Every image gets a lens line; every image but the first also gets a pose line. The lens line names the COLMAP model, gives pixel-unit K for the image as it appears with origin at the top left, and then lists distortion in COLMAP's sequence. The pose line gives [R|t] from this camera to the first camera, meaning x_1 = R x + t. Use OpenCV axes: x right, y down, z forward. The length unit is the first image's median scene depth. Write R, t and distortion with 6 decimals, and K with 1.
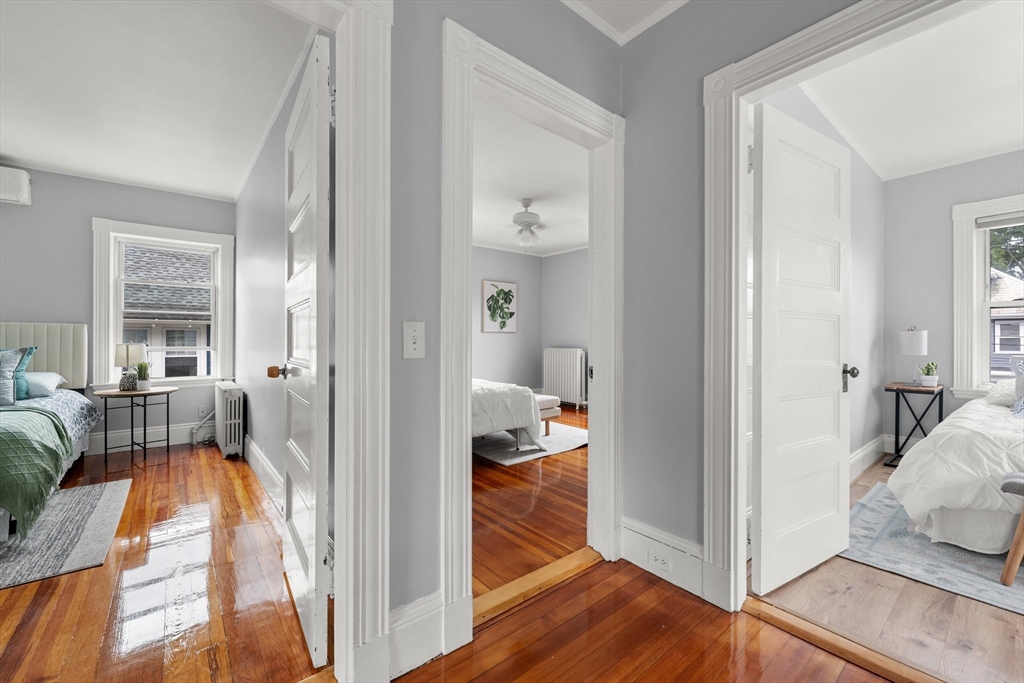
lens RADIAL K [[413.7, 0, 511.4], [0, 413.7, 334.7], [0, 0, 1]] dist [-0.012712, -0.000002]
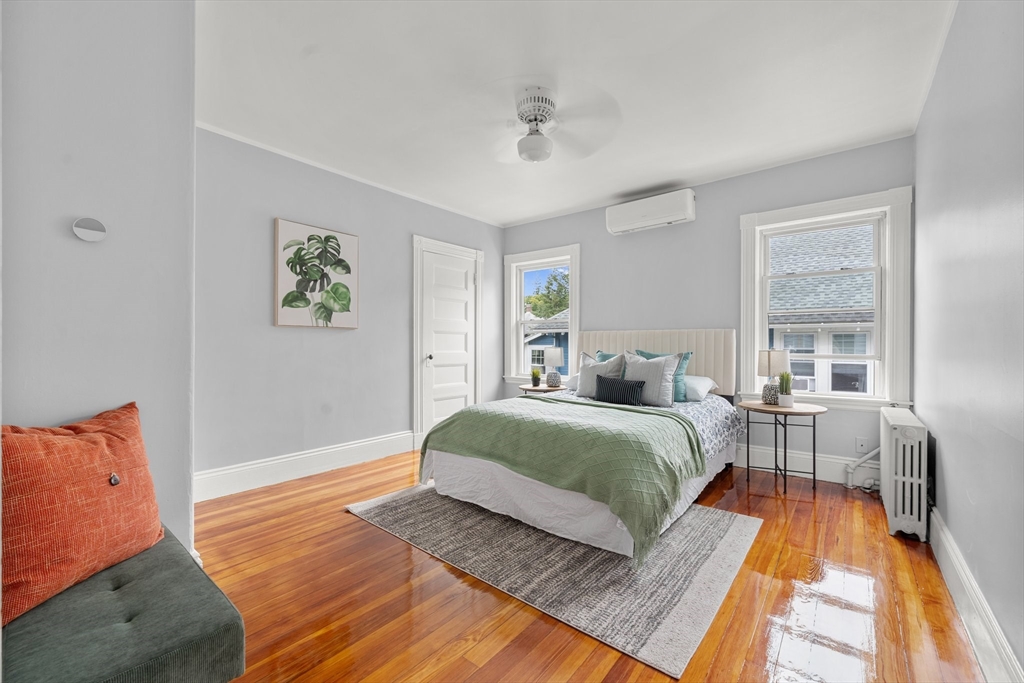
lens RADIAL K [[424.6, 0, 520.8], [0, 424.6, 350.2], [0, 0, 1]] dist [0.014715, -0.008482]
pose [[0.227720, 0.010943, -0.973665, -0.191227], [0.013802, 0.999800, 0.014464, 0.002955], [0.973629, -0.016732, 0.227524, 0.296107]]
